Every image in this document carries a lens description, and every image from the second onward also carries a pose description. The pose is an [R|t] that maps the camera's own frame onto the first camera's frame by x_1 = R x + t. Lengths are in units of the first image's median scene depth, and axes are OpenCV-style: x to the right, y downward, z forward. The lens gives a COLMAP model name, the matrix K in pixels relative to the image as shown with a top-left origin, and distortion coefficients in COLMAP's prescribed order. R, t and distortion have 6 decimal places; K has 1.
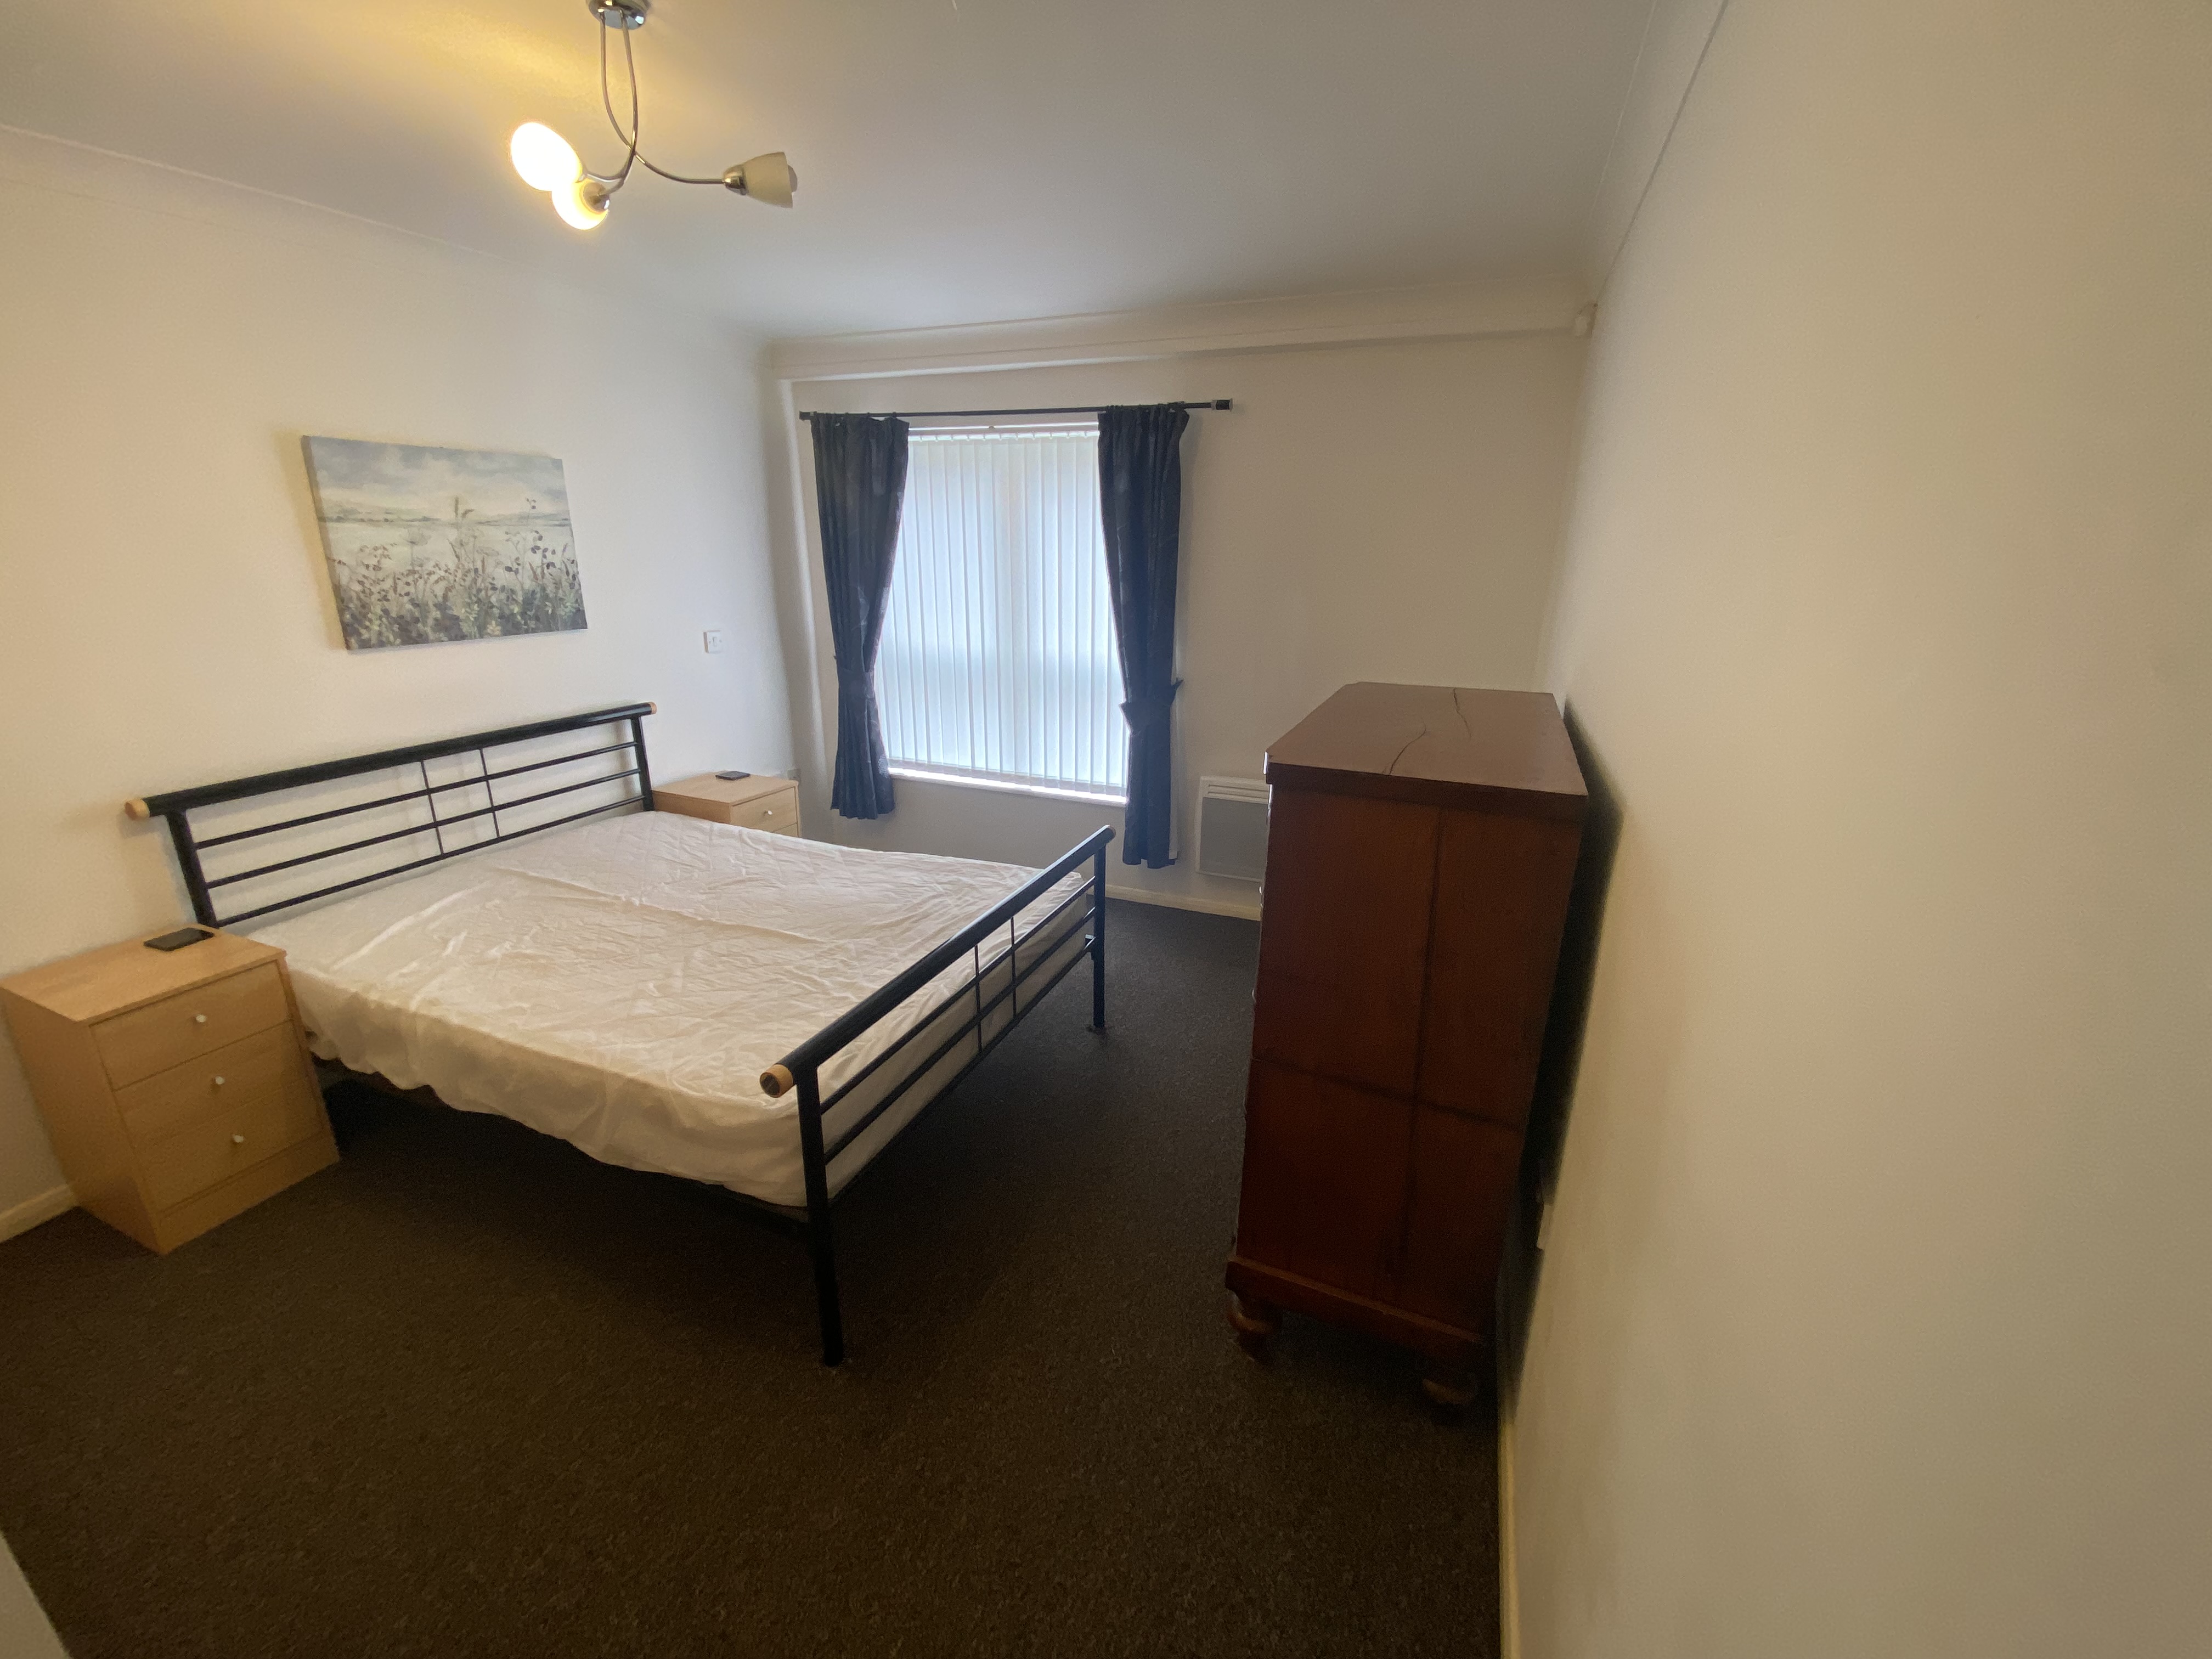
lens RADIAL K [[895.3, 0, 1108.2], [0, 895.3, 816.1], [0, 0, 1]] dist [-0.001779, -0.000994]
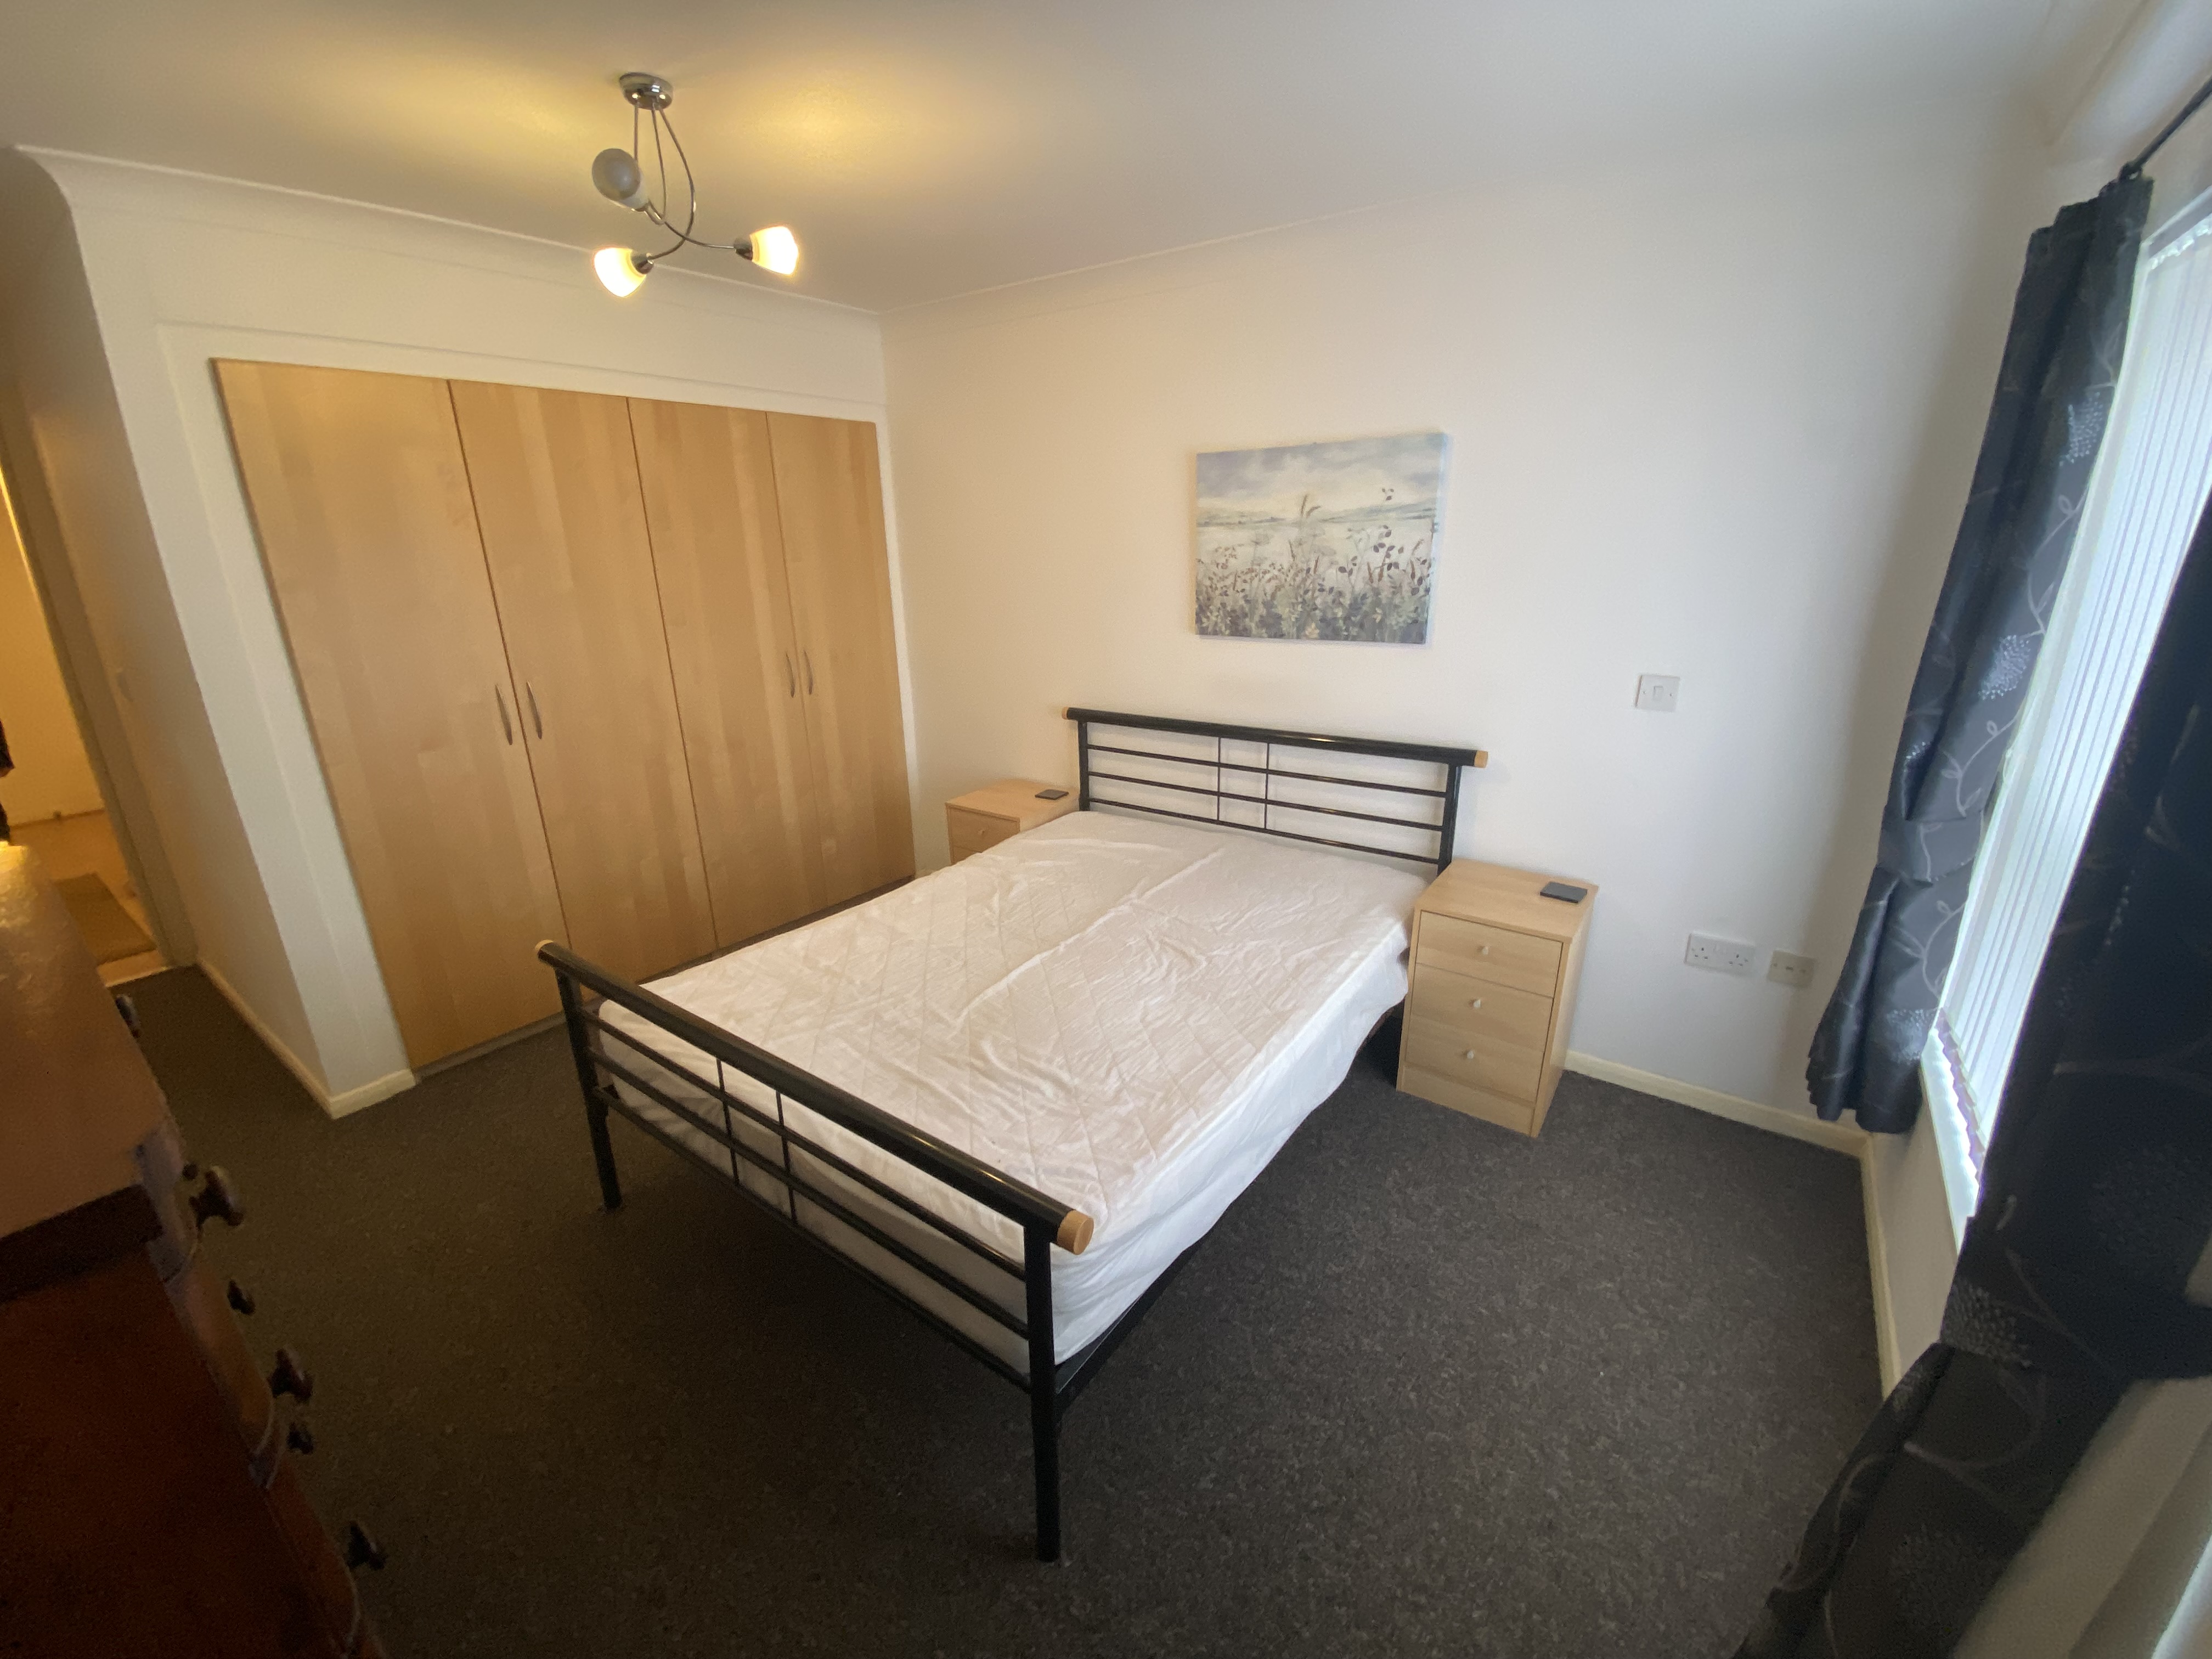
lens RADIAL K [[895.3, 0, 1106.6], [0, 895.3, 853.9], [0, 0, 1]] dist [-0.001779, -0.000994]
pose [[-0.257686, 0.325363, -0.909800, 0.345790], [-0.254015, 0.885667, 0.388678, -0.327161], [0.932242, 0.331260, -0.145577, 1.047814]]
